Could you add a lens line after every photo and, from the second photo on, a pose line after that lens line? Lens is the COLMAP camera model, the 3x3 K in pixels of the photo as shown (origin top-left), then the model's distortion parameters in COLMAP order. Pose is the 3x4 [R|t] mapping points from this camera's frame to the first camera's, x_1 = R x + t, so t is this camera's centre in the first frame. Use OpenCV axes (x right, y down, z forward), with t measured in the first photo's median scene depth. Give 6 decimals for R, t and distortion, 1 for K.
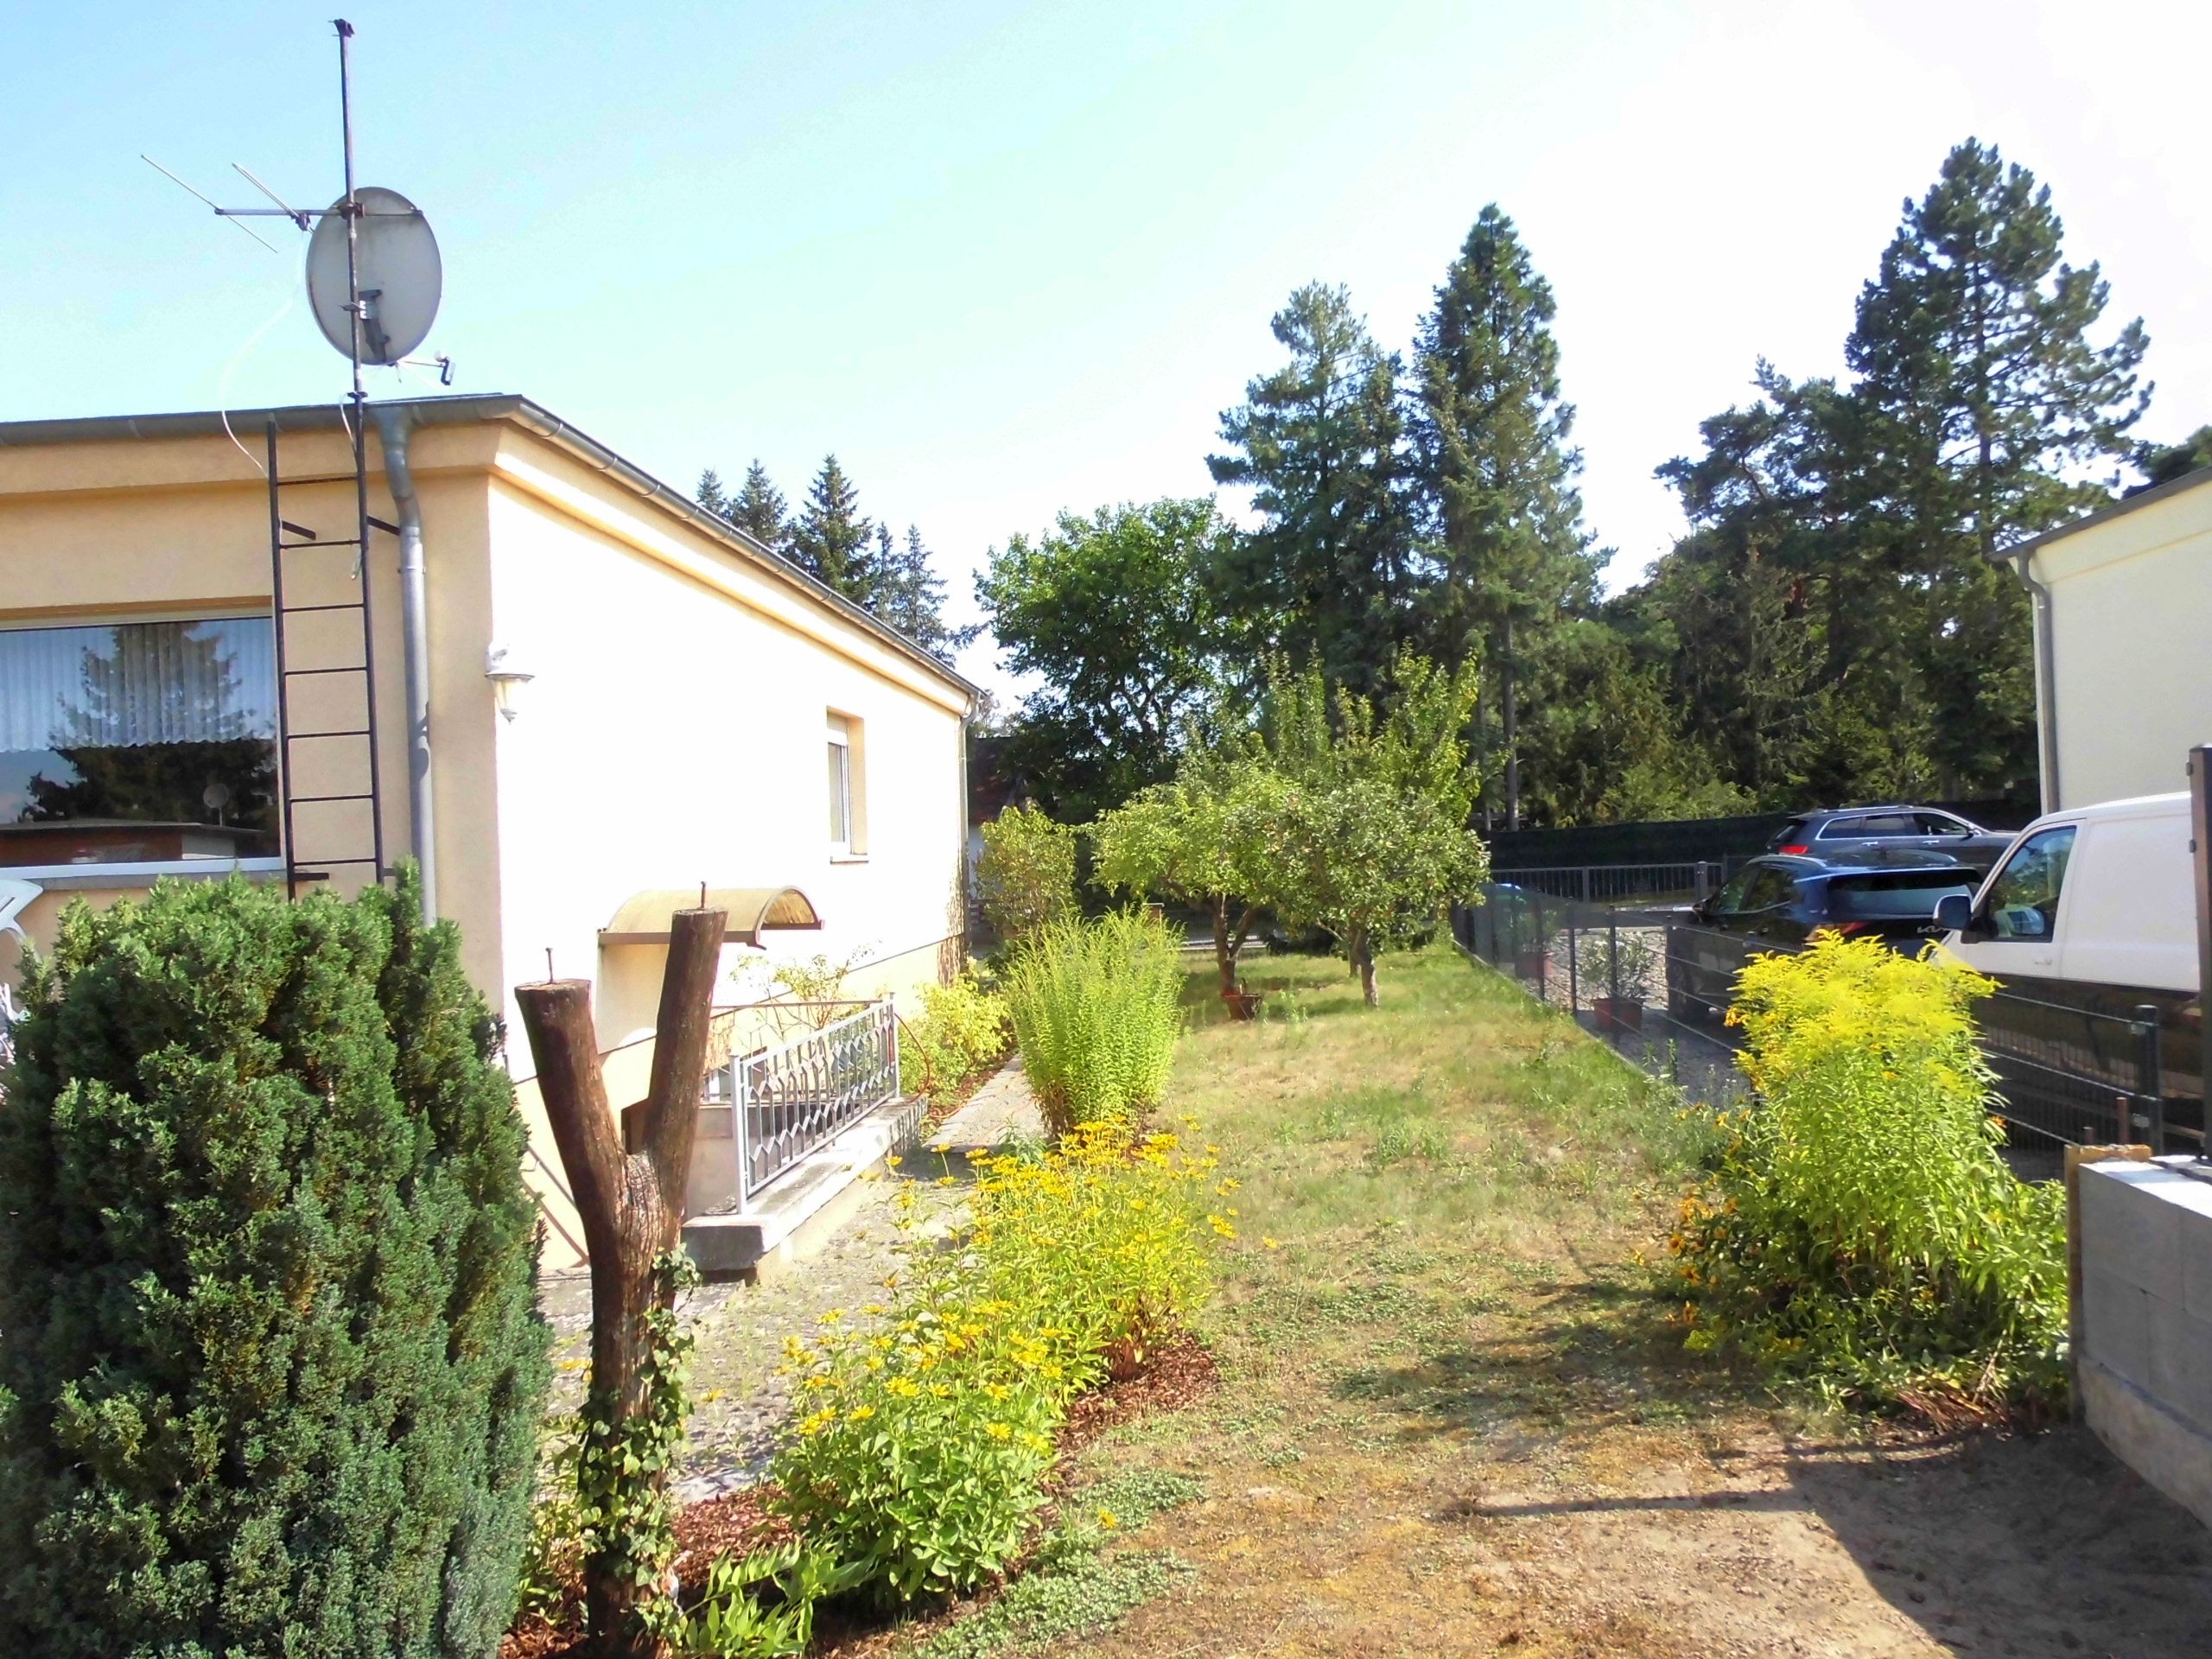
lens RADIAL K [[1632.6, 0, 1104.7], [0, 1632.6, 842.4], [0, 0, 1]] dist [-0.014135, 0.004026]
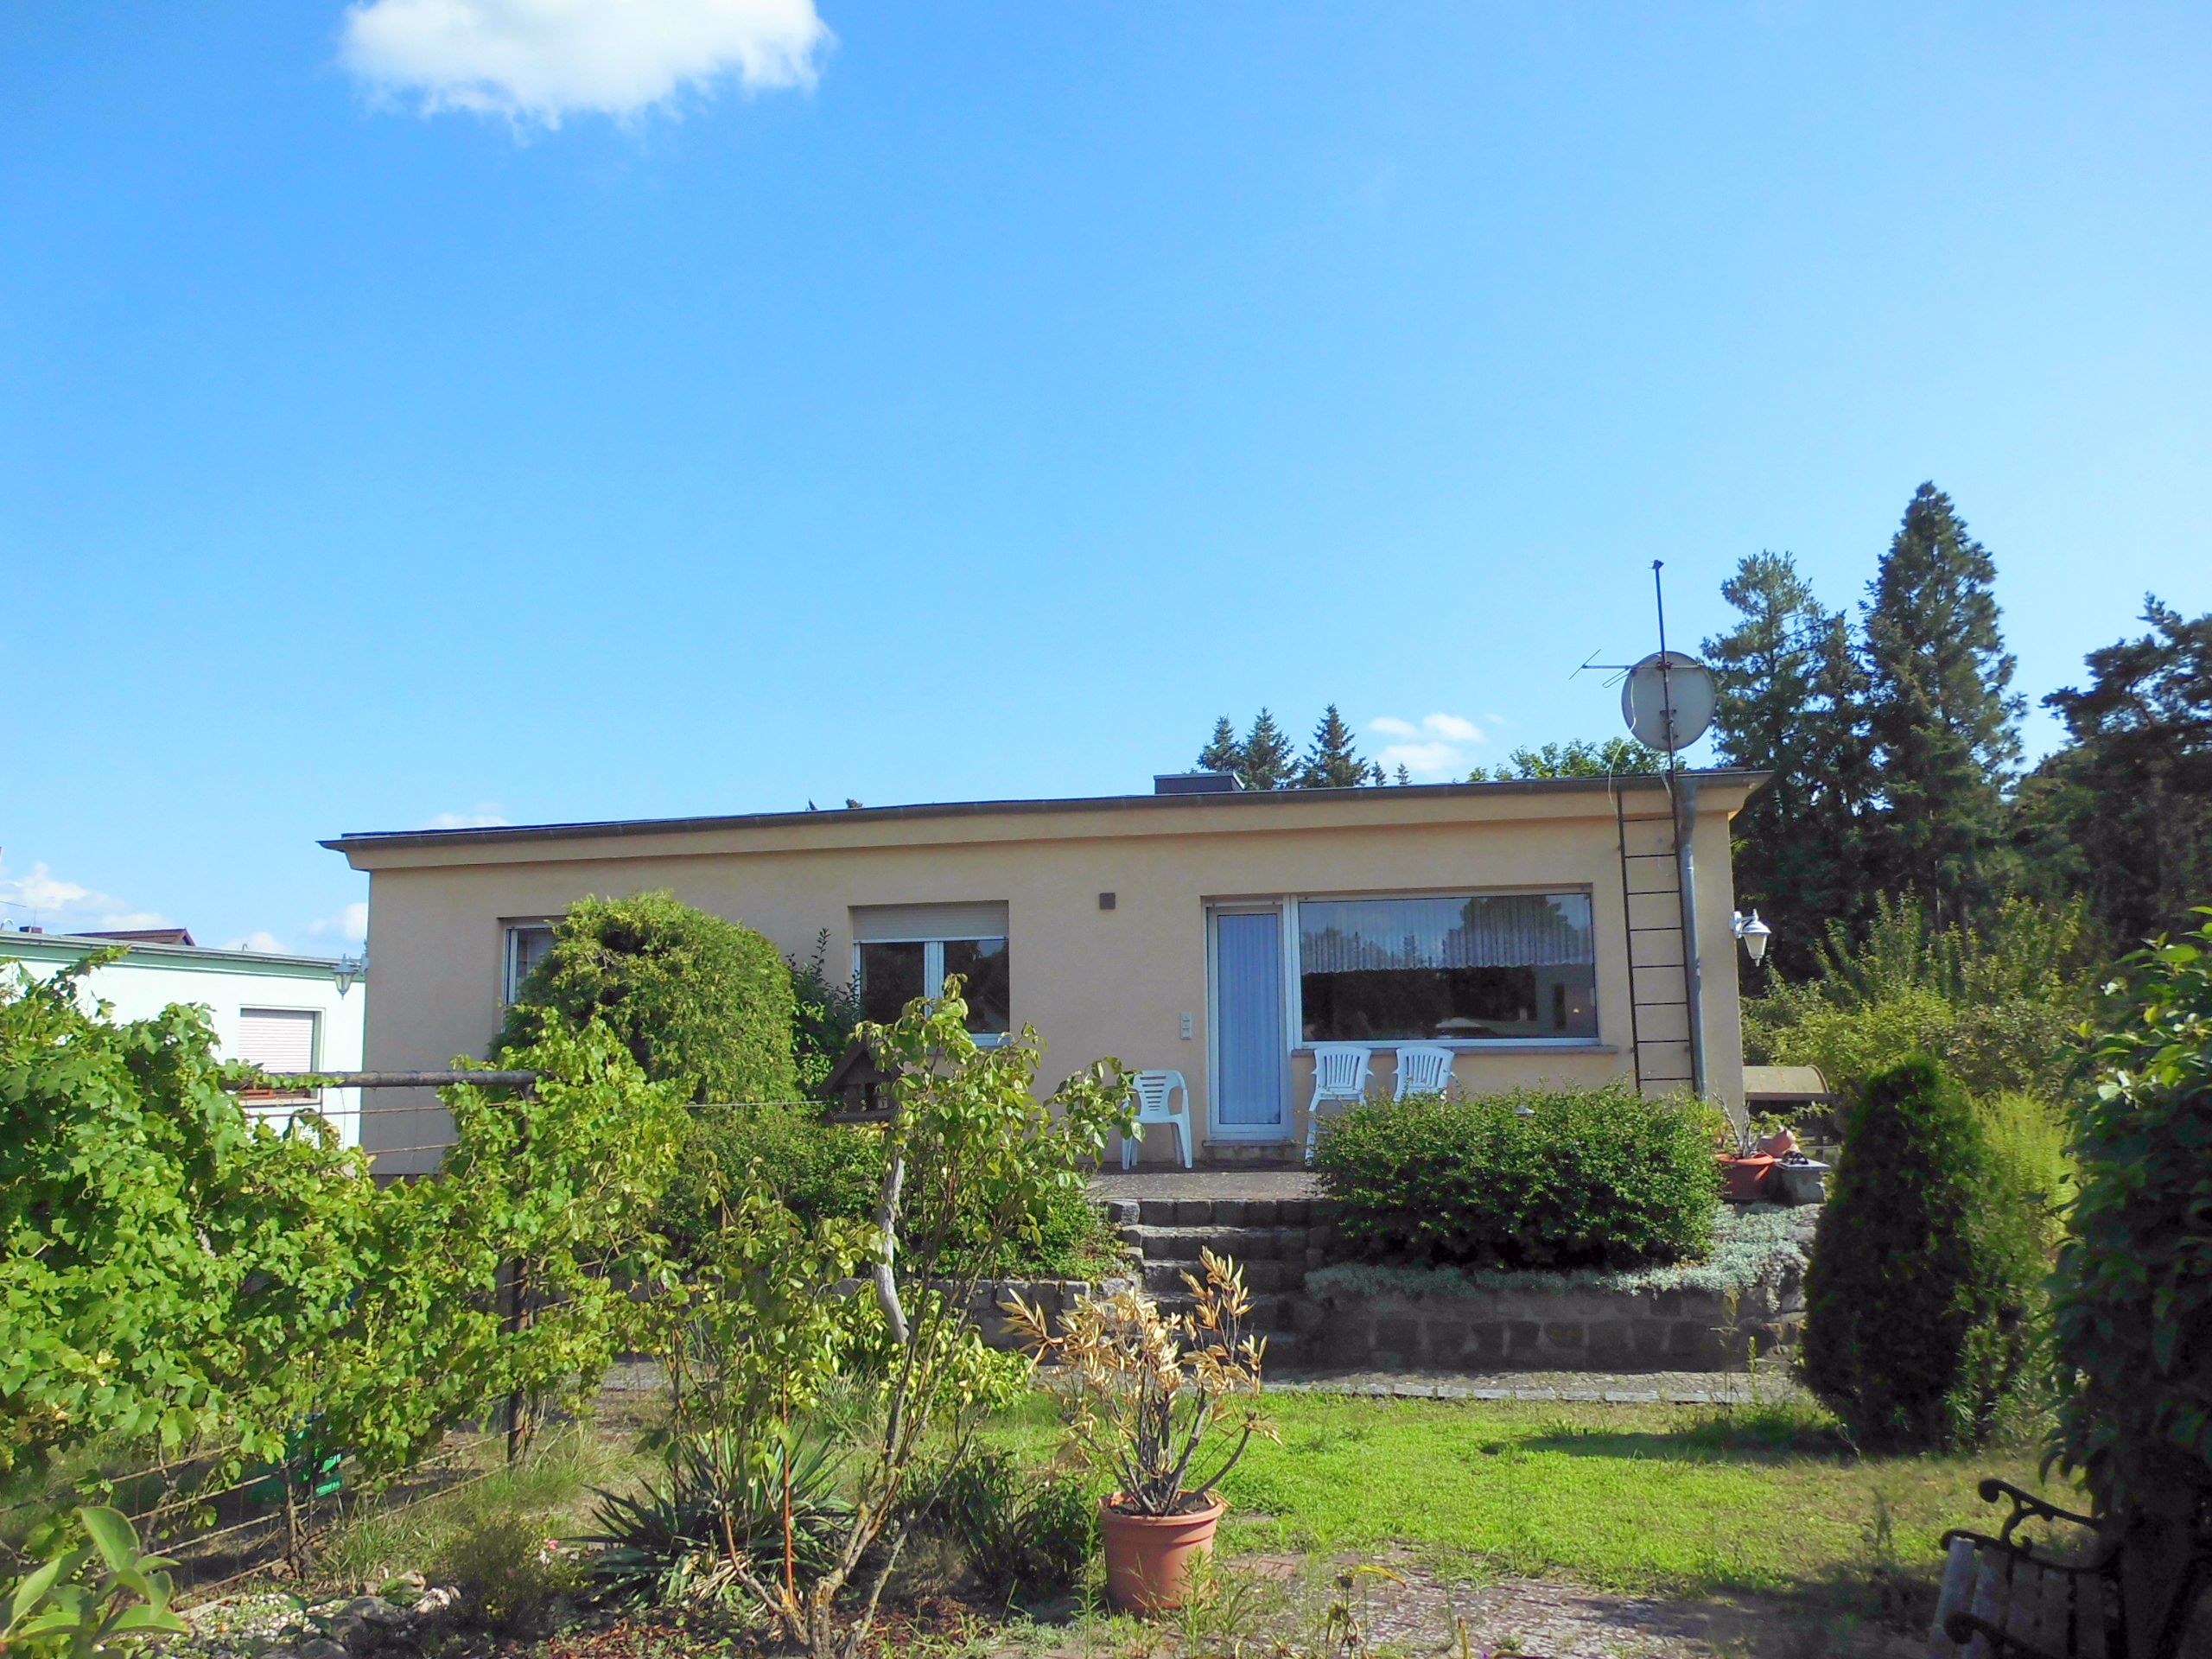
lens RADIAL K [[1632.6, 0, 1107.8], [0, 1632.6, 822.3], [0, 0, 1]] dist [-0.014135, 0.004026]
pose [[0.988946, 0.003745, -0.148232, -0.152383], [-0.023932, 0.990606, -0.134635, 0.005473], [0.146335, 0.136694, 0.979745, -0.149131]]
